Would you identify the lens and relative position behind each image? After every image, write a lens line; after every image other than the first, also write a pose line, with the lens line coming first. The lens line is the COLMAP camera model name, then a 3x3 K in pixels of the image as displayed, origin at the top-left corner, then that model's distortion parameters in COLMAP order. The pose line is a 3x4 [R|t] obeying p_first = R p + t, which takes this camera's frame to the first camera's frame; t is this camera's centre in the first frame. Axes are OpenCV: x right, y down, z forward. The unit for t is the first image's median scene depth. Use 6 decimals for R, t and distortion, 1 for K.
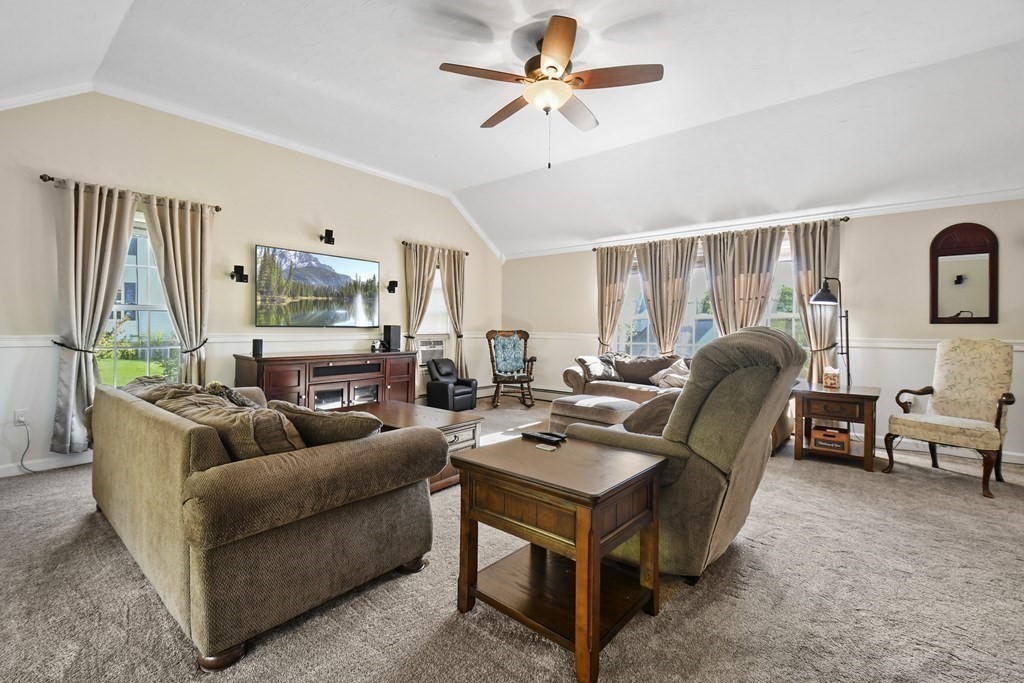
lens RADIAL K [[453.1, 0, 519.0], [0, 453.1, 335.6], [0, 0, 1]] dist [0.003631, -0.002863]
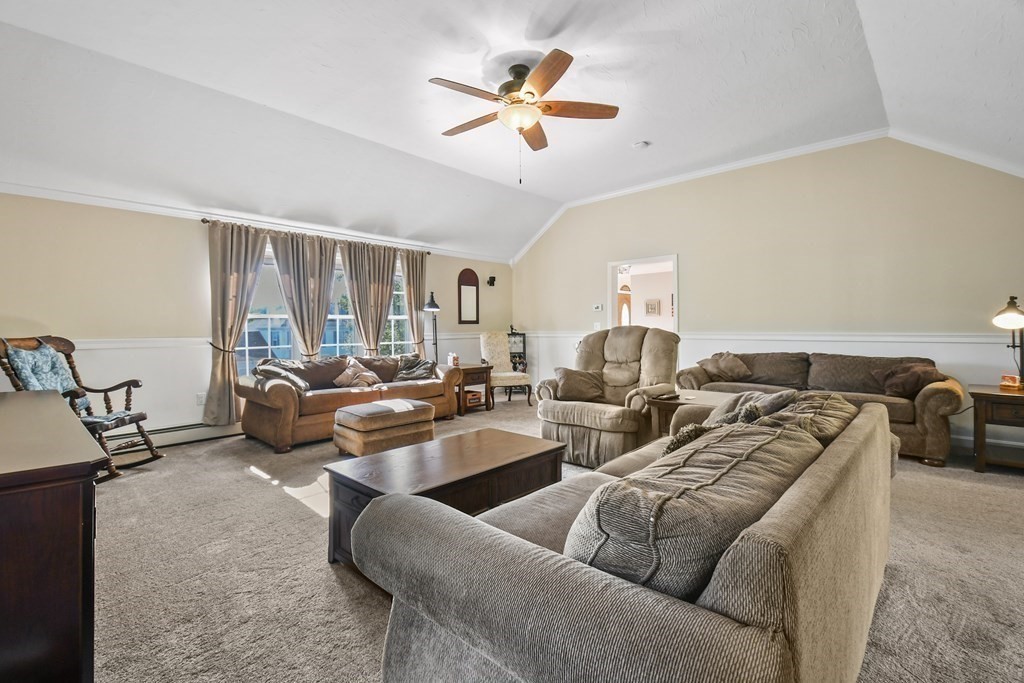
lens RADIAL K [[453.1, 0, 515.4], [0, 453.1, 336.6], [0, 0, 1]] dist [0.003631, -0.002863]
pose [[0.045819, -0.031717, 0.998446, -0.614445], [0.020721, 0.999311, 0.030793, -0.020315], [-0.998735, 0.019278, 0.046445, 0.540528]]
